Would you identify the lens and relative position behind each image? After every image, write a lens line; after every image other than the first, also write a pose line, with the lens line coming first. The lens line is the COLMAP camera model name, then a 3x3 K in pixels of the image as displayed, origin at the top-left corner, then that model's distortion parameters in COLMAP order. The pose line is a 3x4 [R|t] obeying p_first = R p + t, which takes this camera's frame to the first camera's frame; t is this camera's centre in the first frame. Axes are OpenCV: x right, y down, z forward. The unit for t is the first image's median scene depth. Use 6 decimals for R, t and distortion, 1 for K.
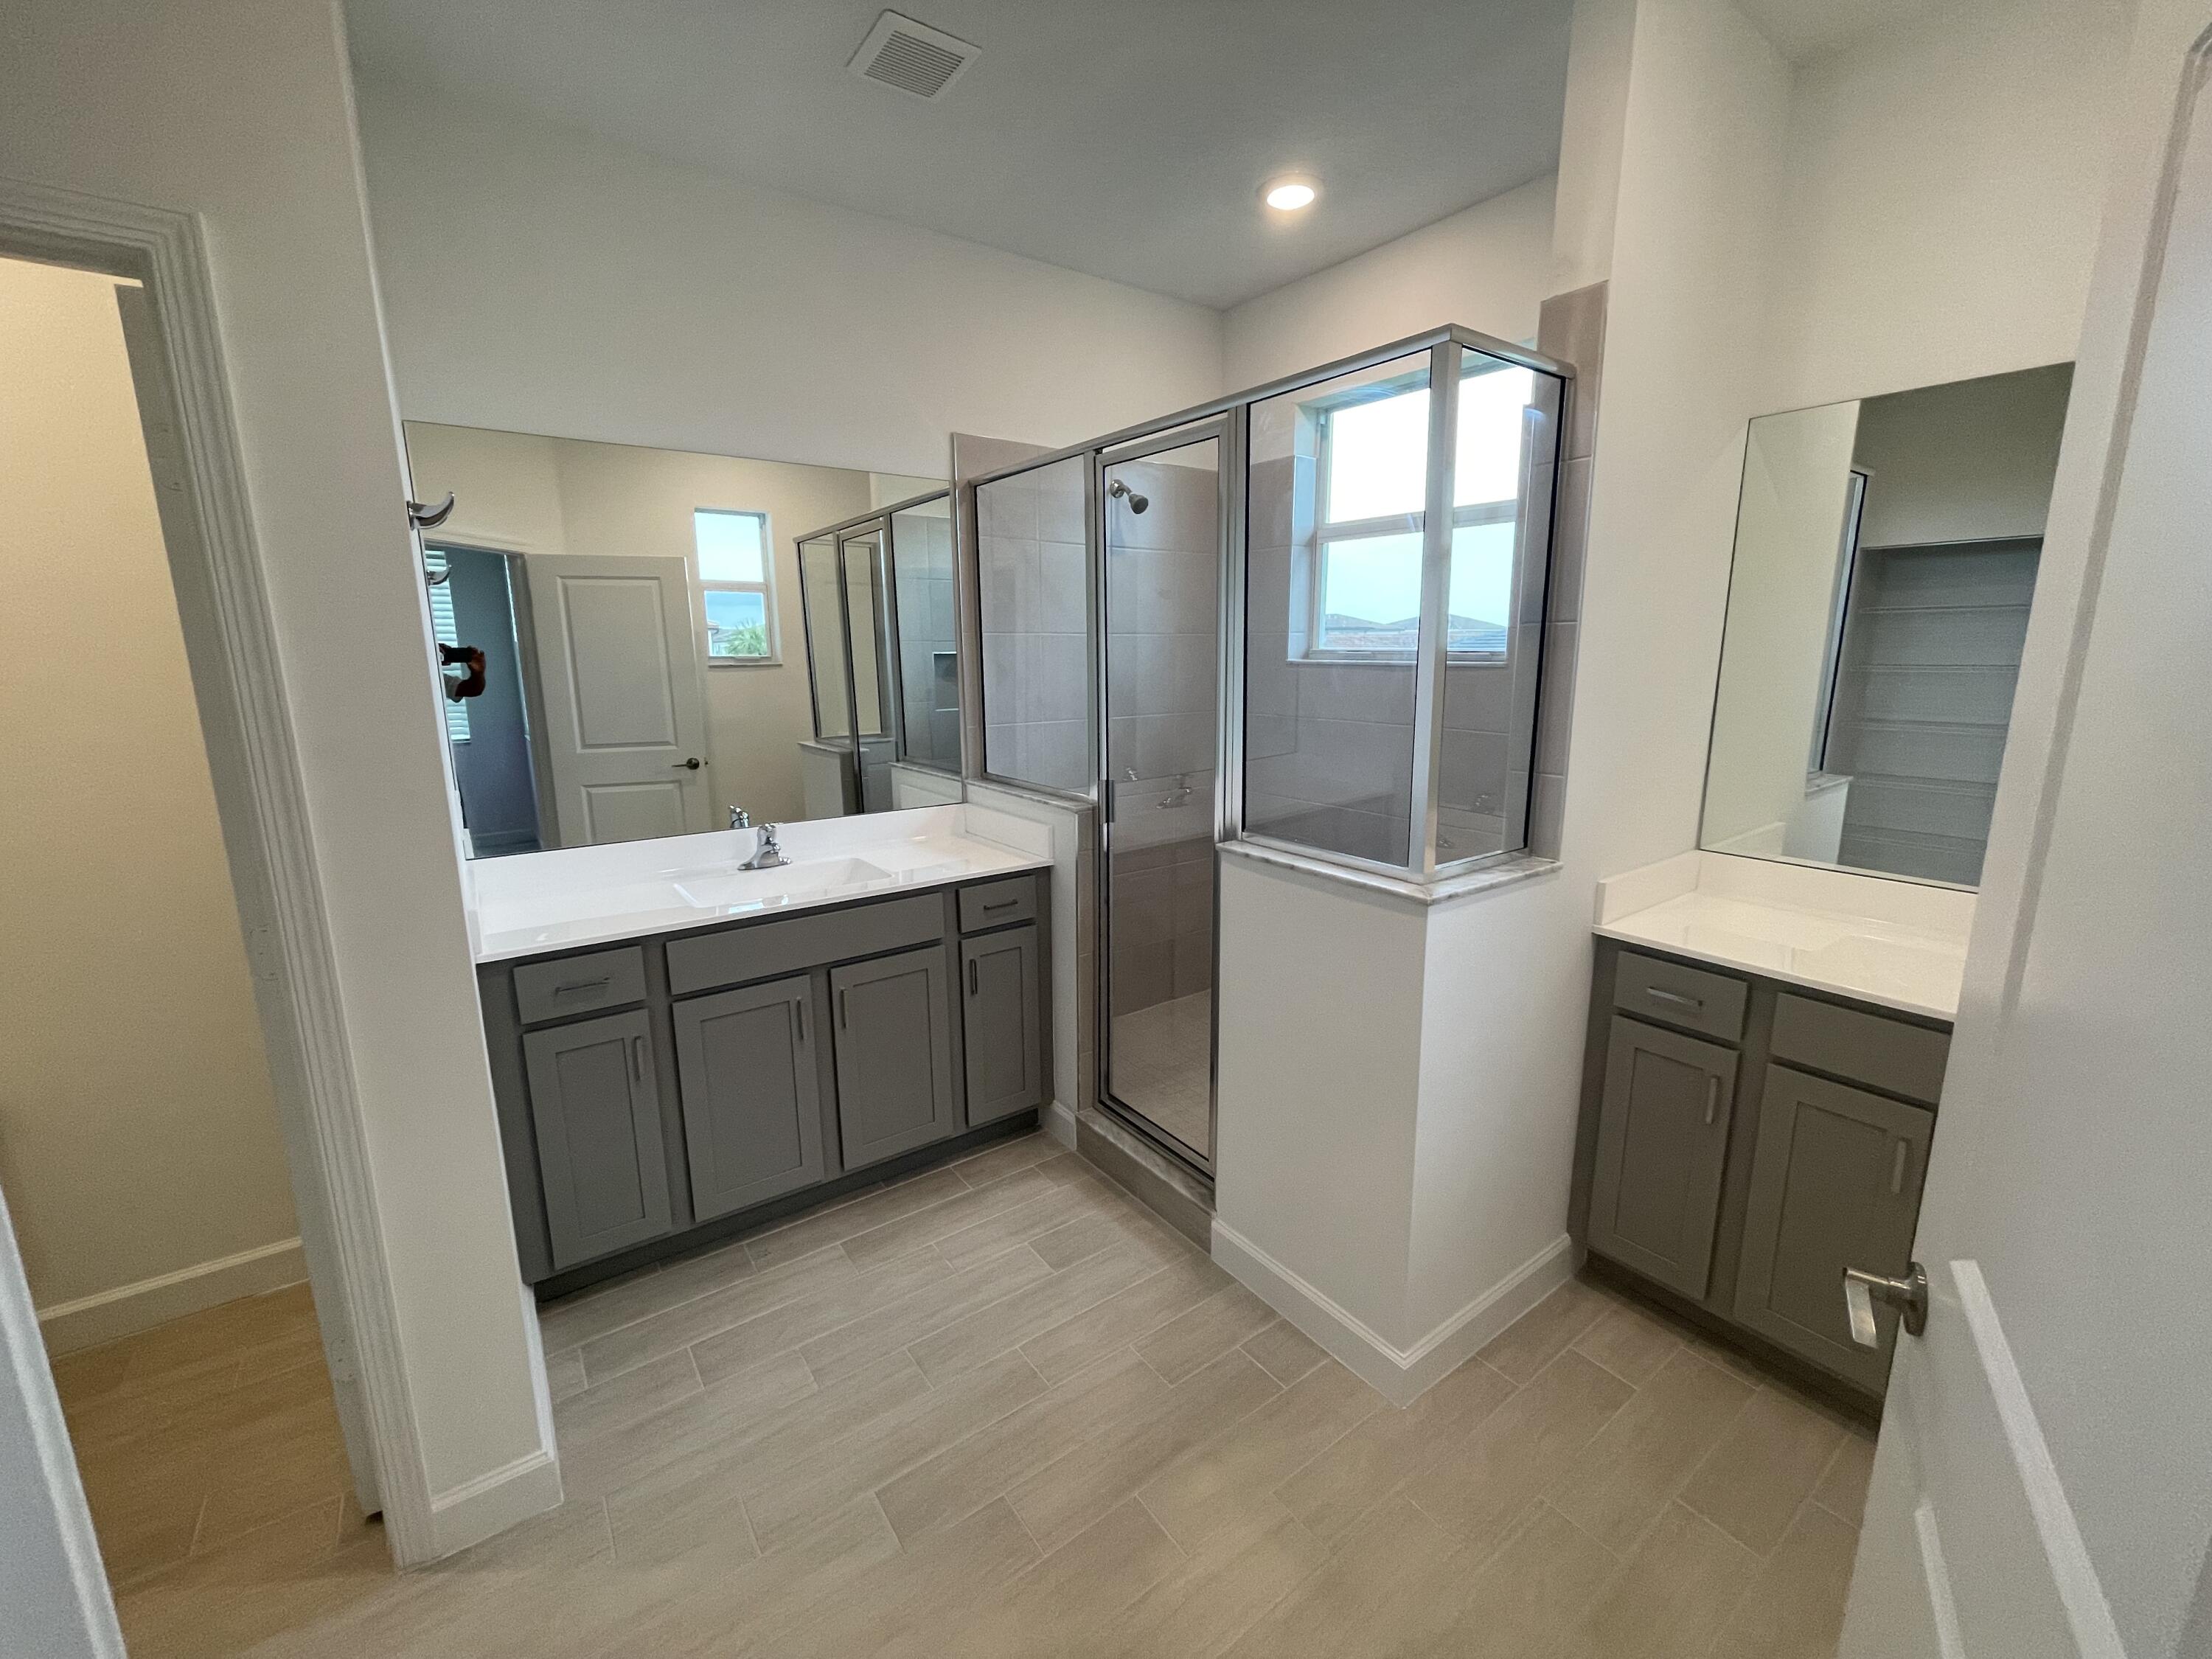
lens RADIAL K [[892.3, 0, 1102.1], [0, 892.3, 817.6], [0, 0, 1]] dist [0.008741, -0.004753]
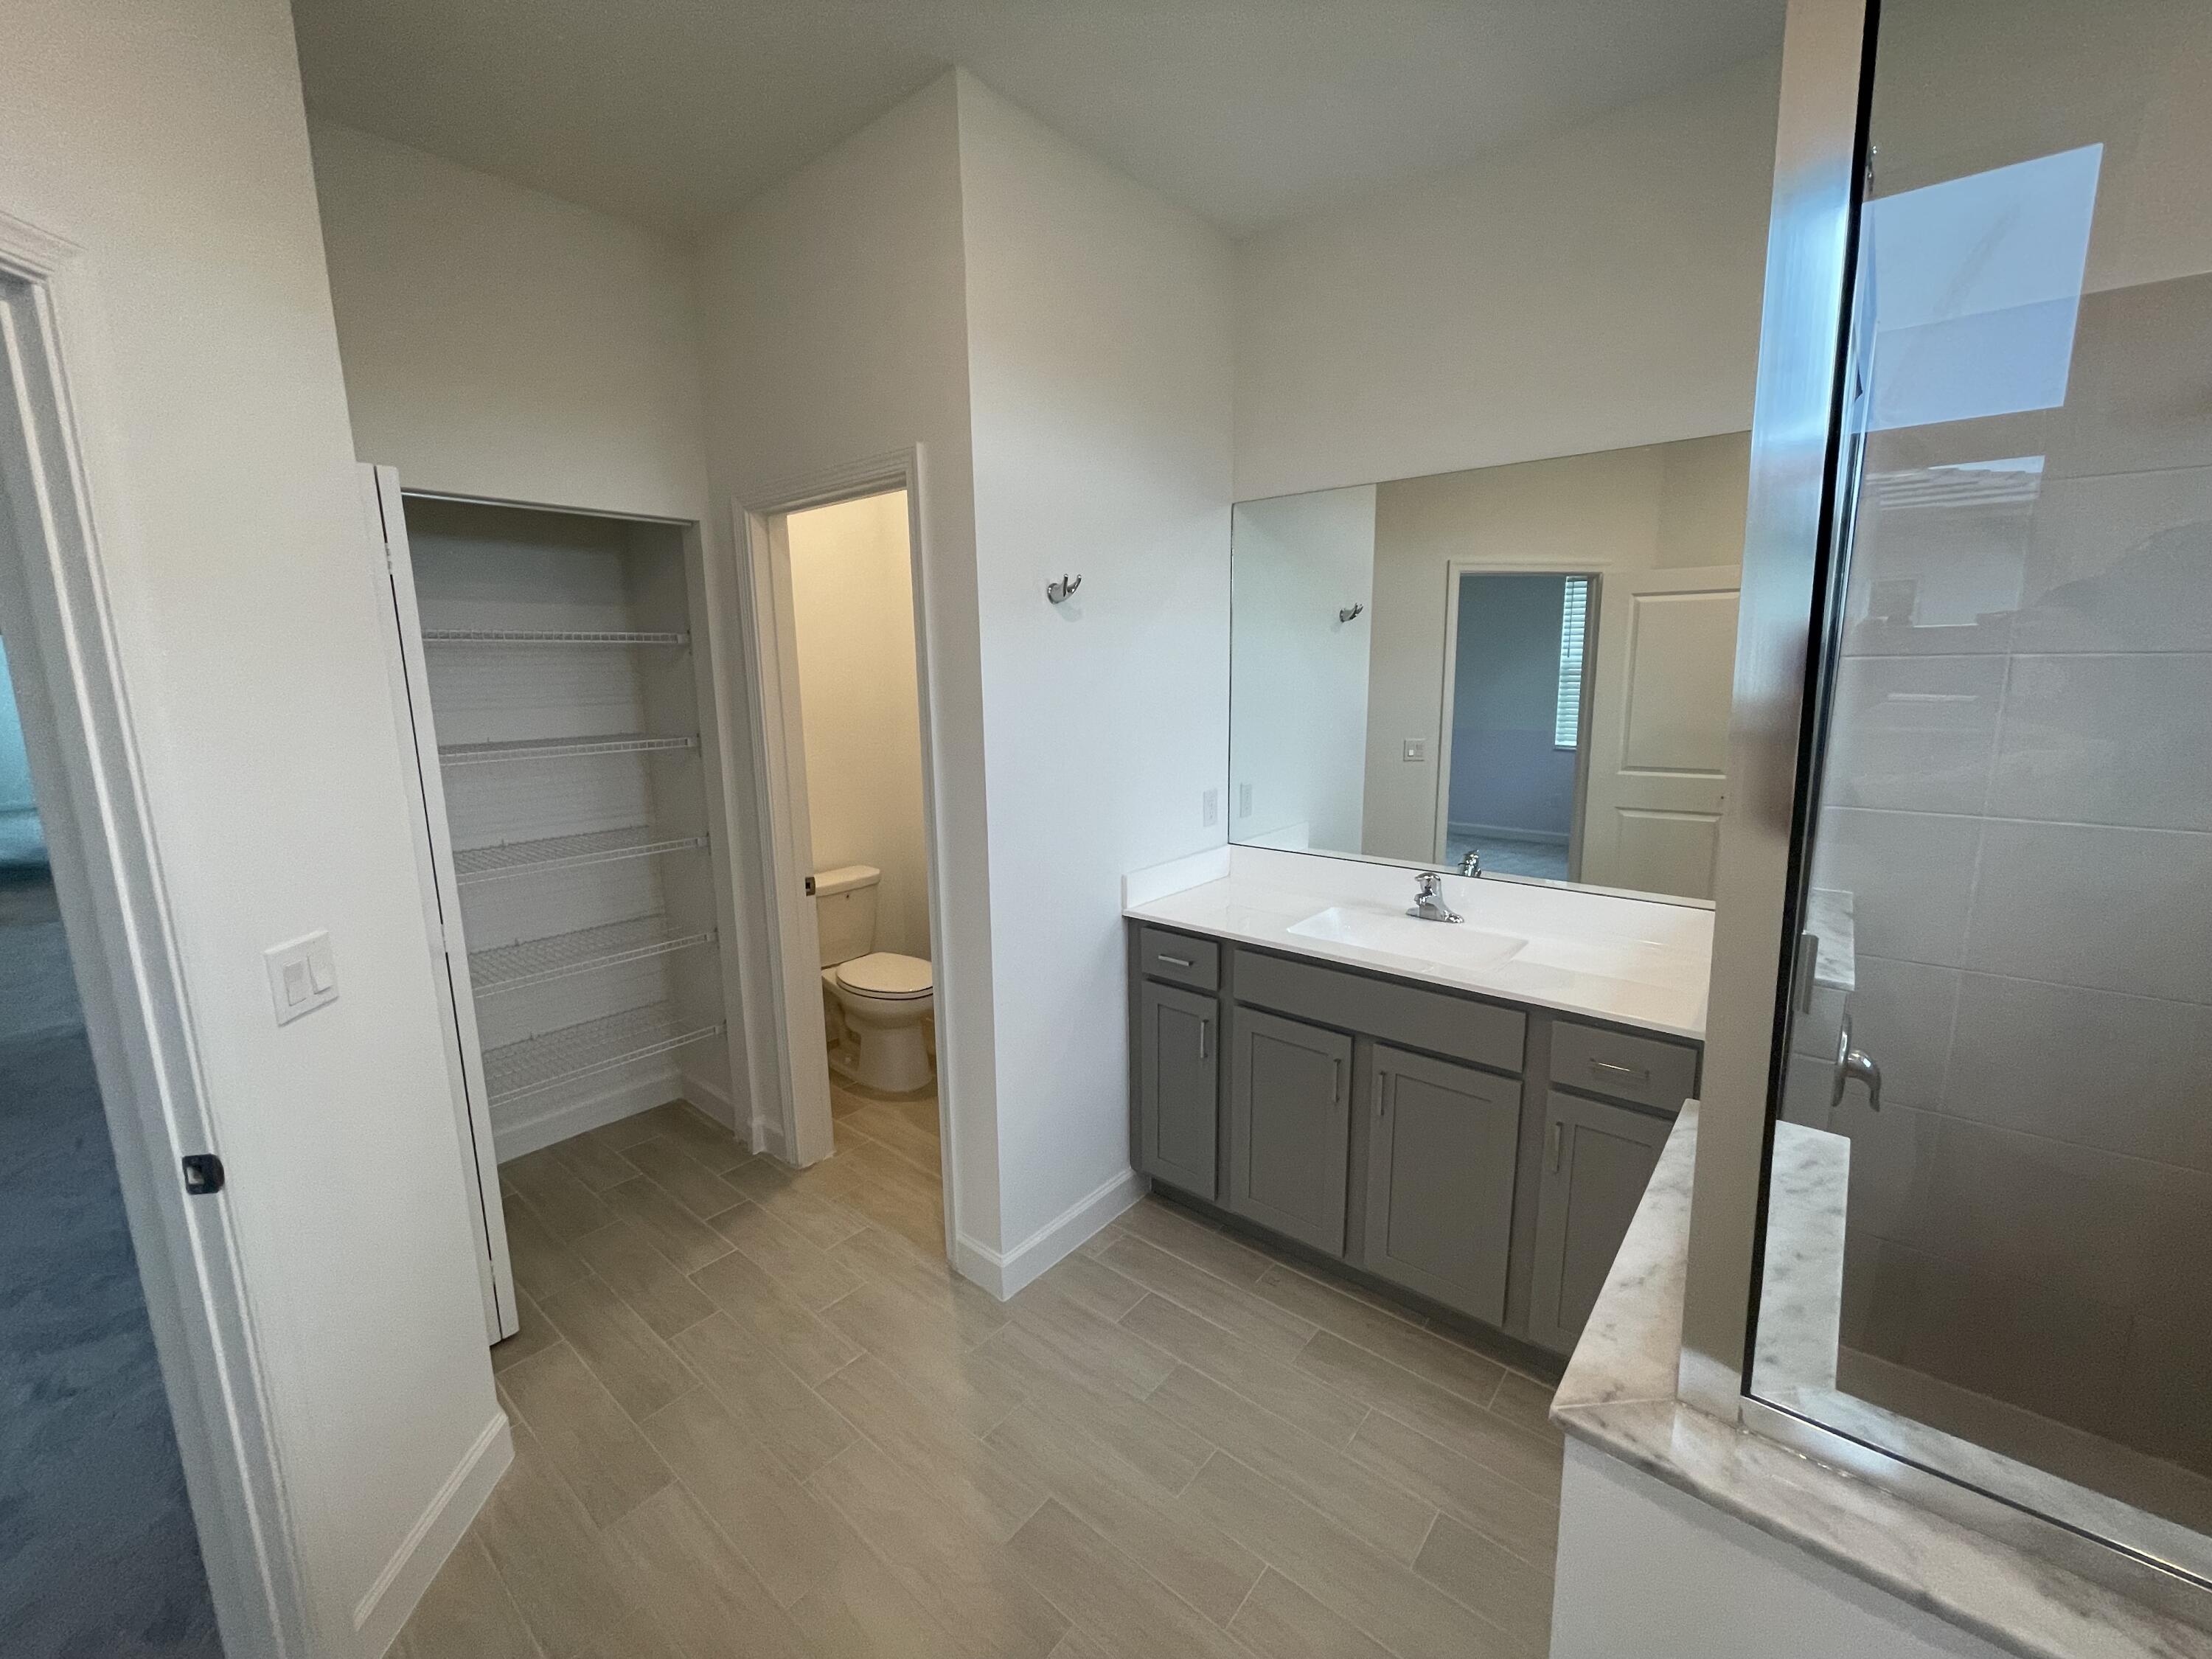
lens RADIAL K [[892.3, 0, 1102.1], [0, 892.3, 817.6], [0, 0, 1]] dist [0.008741, -0.004753]
pose [[0.254332, 0.171133, -0.951855, 0.458717], [-0.166249, 0.977305, 0.131287, -0.126864], [0.952720, 0.124854, 0.277011, 0.491002]]
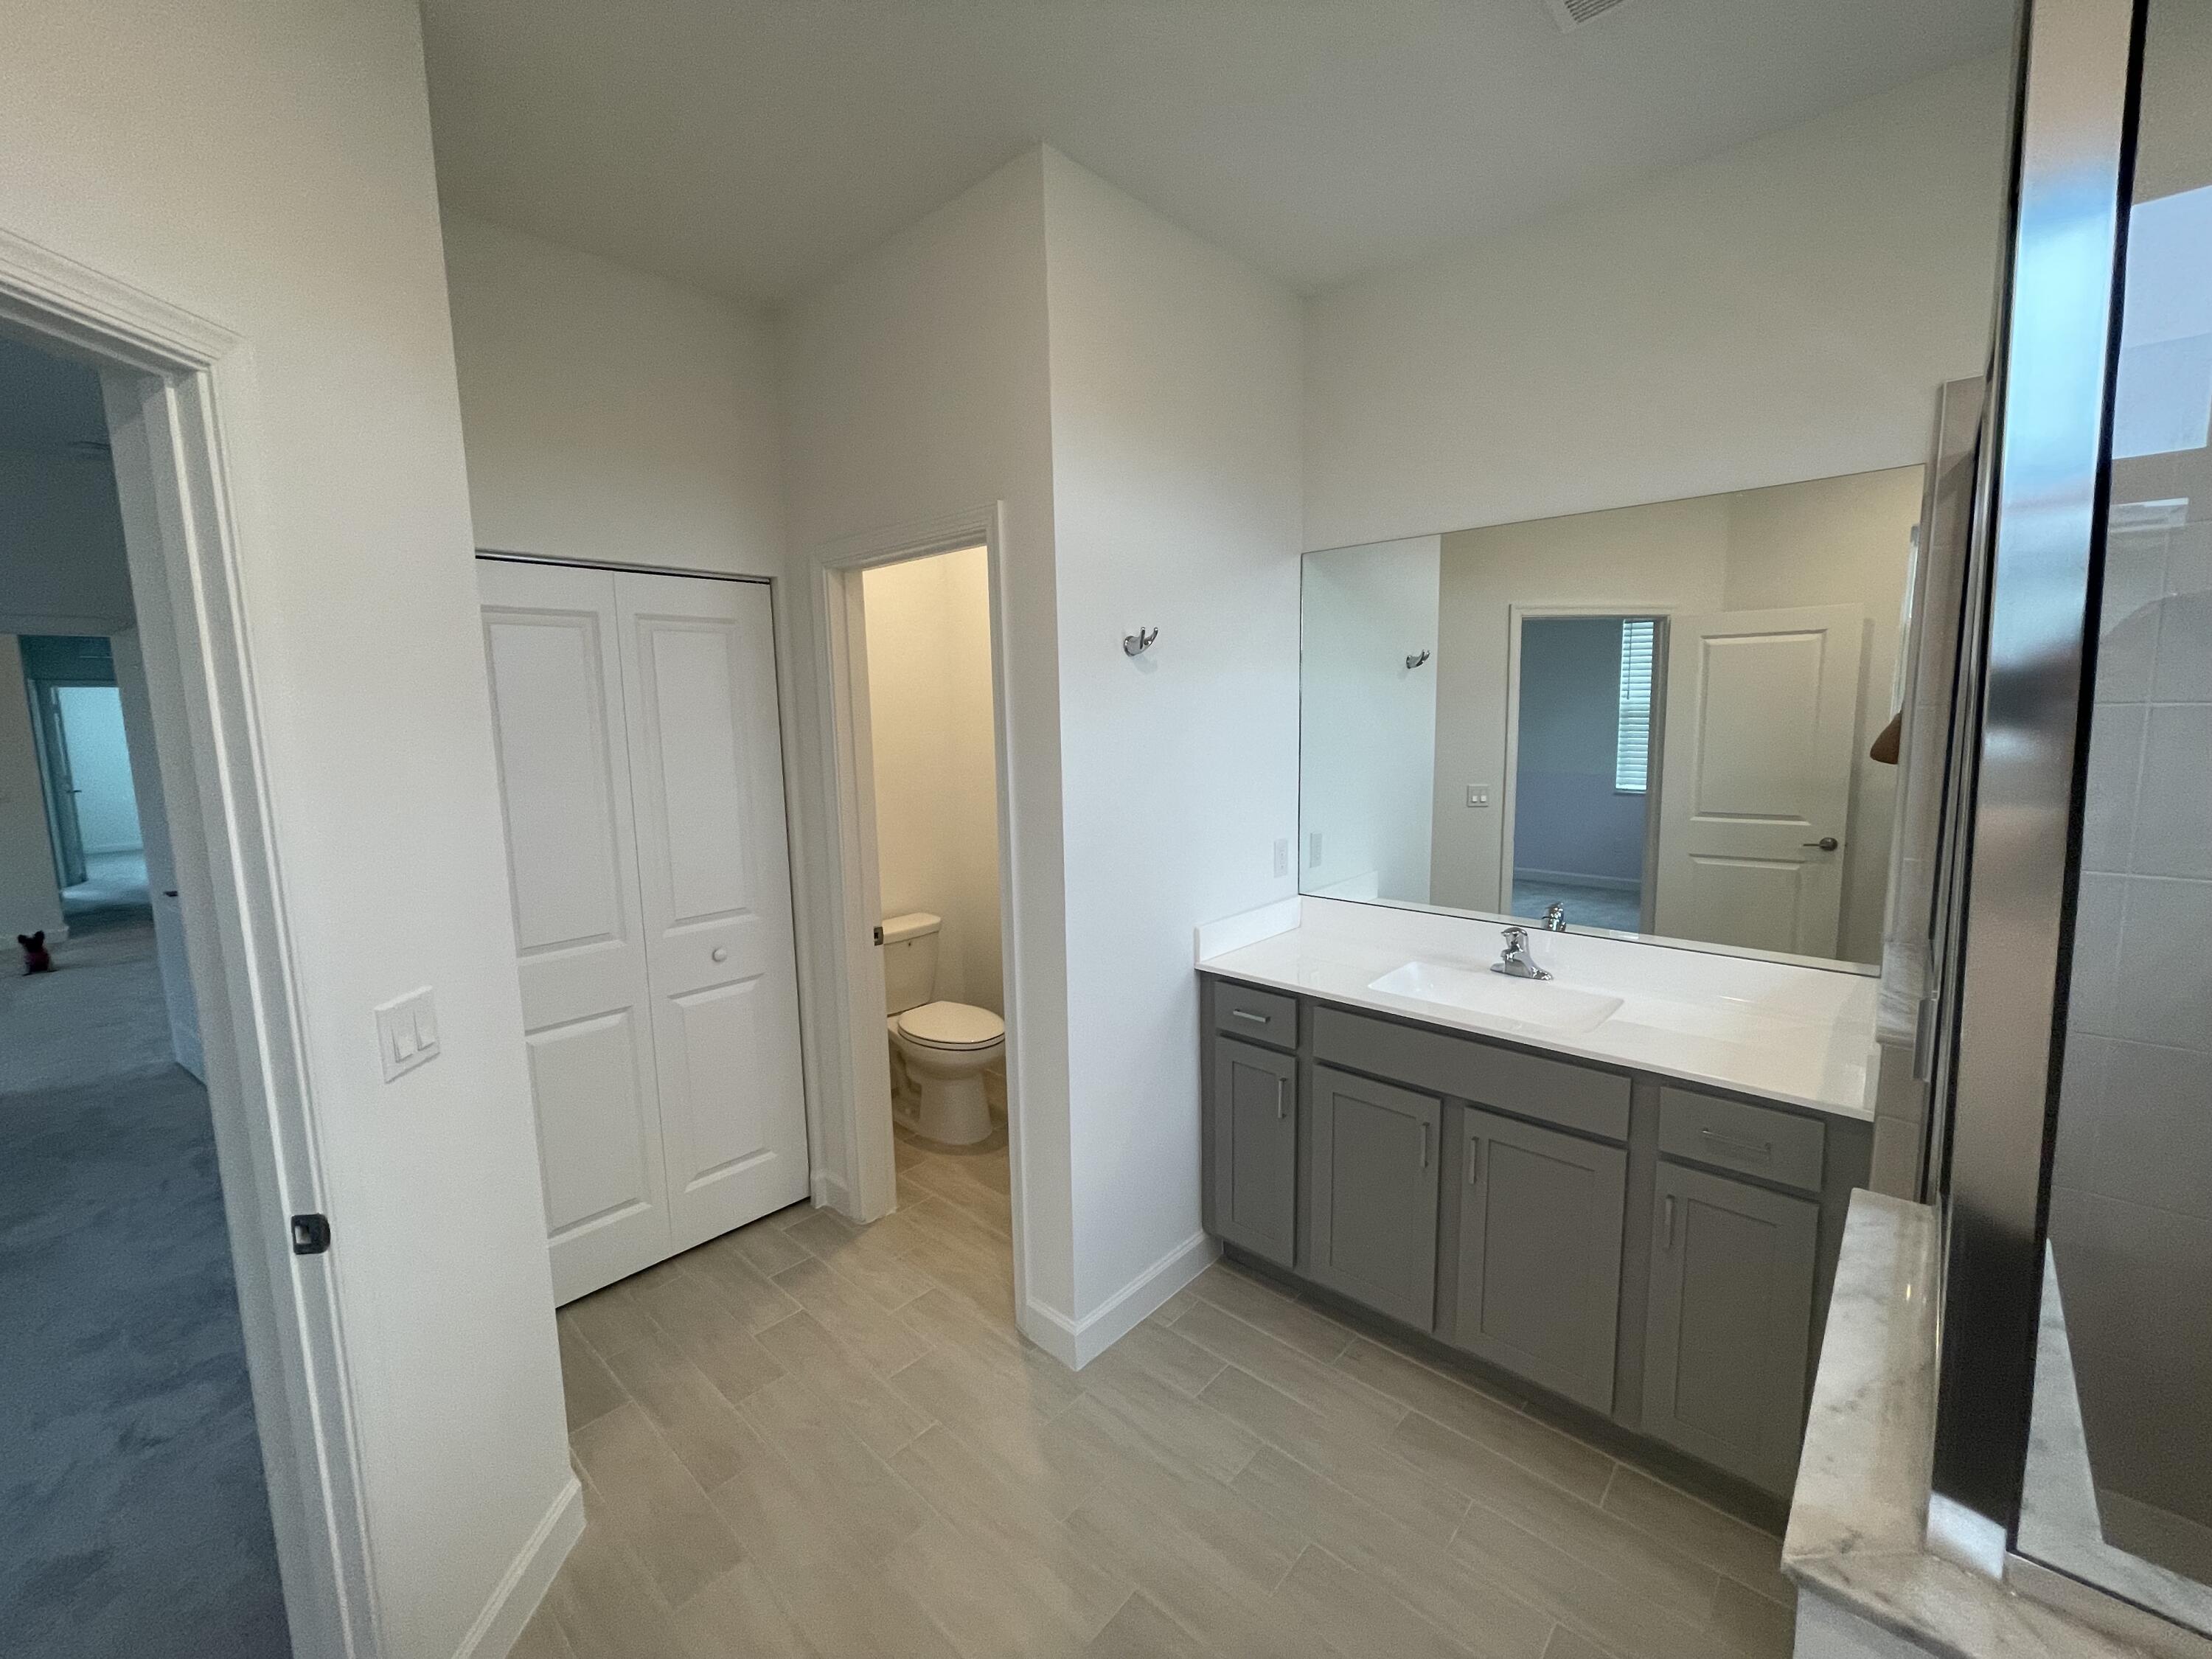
lens RADIAL K [[892.3, 0, 1102.1], [0, 892.3, 817.6], [0, 0, 1]] dist [0.008741, -0.004753]
pose [[0.211964, 0.126905, -0.969003, 0.437939], [-0.161966, 0.982383, 0.093228, -0.130957], [0.963763, 0.137184, 0.228784, 0.454212]]
